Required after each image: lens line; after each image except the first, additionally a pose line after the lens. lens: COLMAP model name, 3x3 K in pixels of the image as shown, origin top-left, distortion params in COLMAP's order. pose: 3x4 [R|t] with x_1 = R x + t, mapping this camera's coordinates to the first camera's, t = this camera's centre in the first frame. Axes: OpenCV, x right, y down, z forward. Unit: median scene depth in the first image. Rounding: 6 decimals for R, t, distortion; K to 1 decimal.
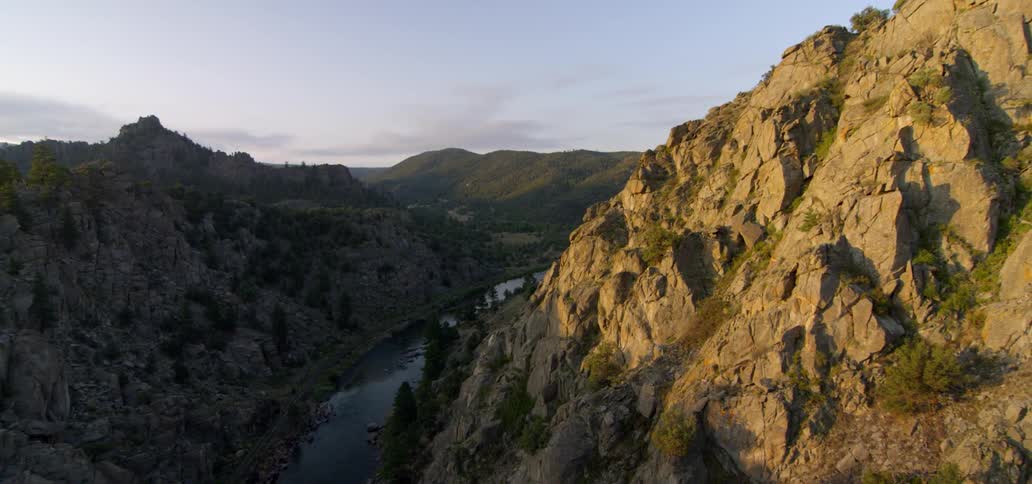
lens RADIAL K [[509.0, 0, 519.1], [0, 509.0, 243.3], [0, 0, 1]] dist [-0.003844, -0.009131]
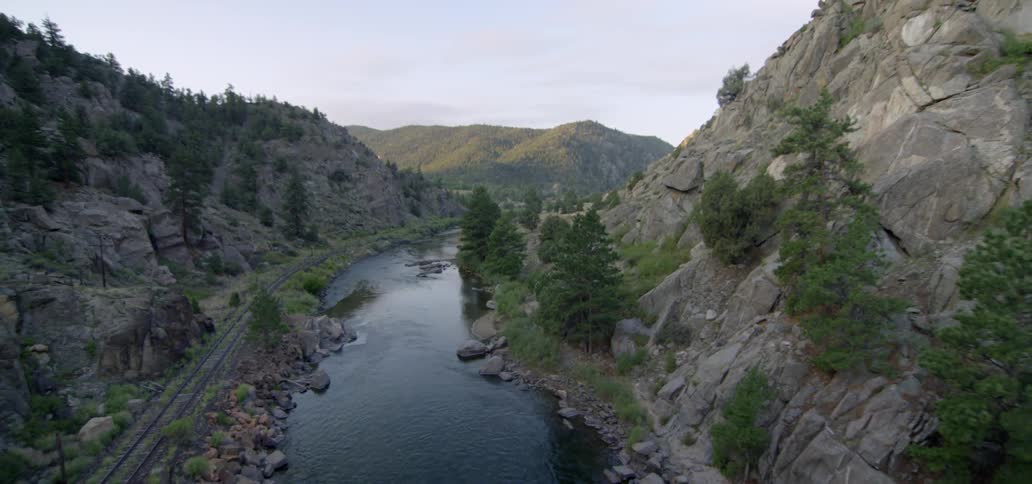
lens RADIAL K [[509.0, 0, 517.6], [0, 509.0, 239.3], [0, 0, 1]] dist [-0.003844, -0.009131]
pose [[0.981078, -0.018419, 0.192734, -0.307964], [0.017553, 0.999827, 0.006200, 0.255049], [-0.192815, -0.002700, 0.981231, 0.561064]]
